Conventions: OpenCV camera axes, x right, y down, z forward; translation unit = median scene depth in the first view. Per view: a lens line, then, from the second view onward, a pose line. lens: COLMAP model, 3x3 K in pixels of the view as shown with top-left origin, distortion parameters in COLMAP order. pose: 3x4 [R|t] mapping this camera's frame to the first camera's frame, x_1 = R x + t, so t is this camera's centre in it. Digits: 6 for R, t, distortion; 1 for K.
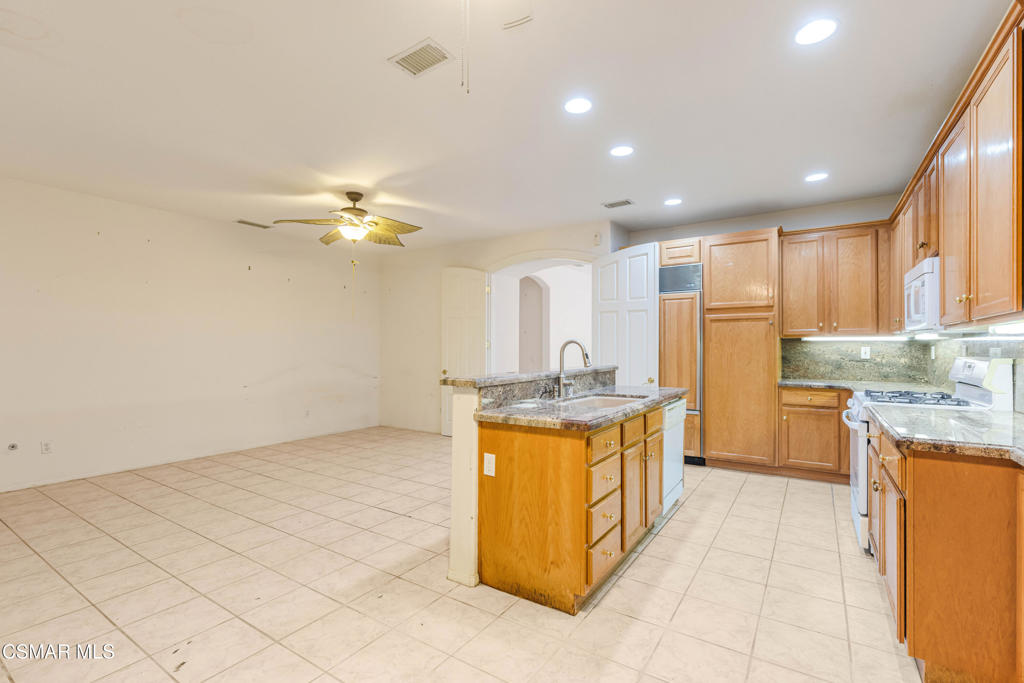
lens RADIAL K [[469.2, 0, 513.8], [0, 469.2, 344.5], [0, 0, 1]] dist [-0.011028, 0.000690]
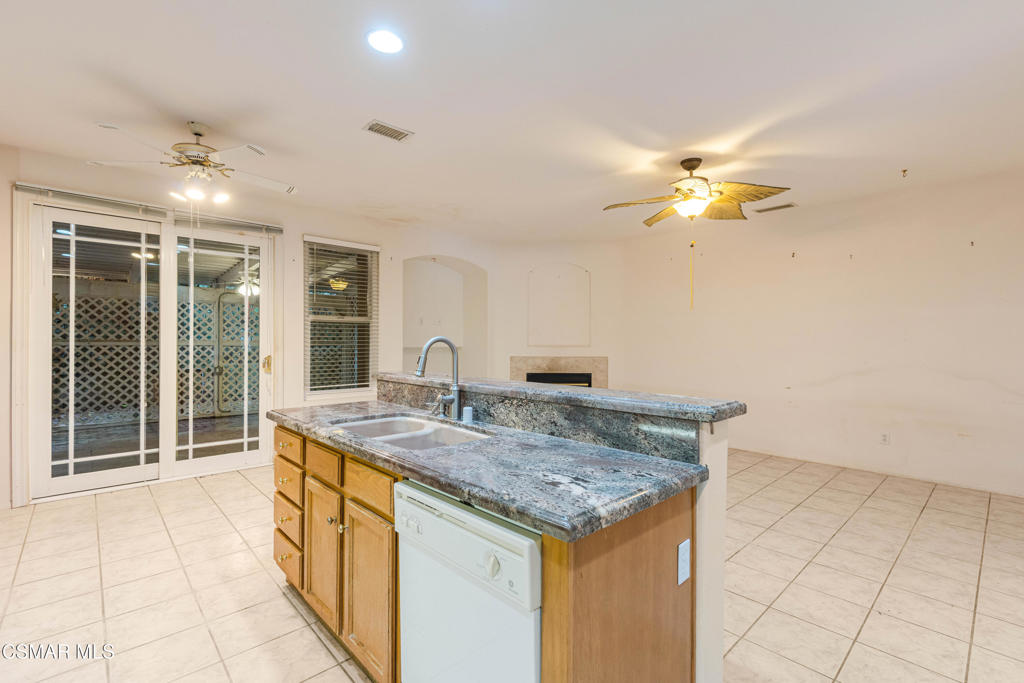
lens RADIAL K [[469.2, 0, 514.0], [0, 469.2, 337.6], [0, 0, 1]] dist [-0.011028, 0.000690]
pose [[-0.253251, -0.005377, -0.967386, 0.866508], [0.002296, 0.999978, -0.006160, -0.004744], [0.967398, -0.003781, -0.253233, 1.445188]]
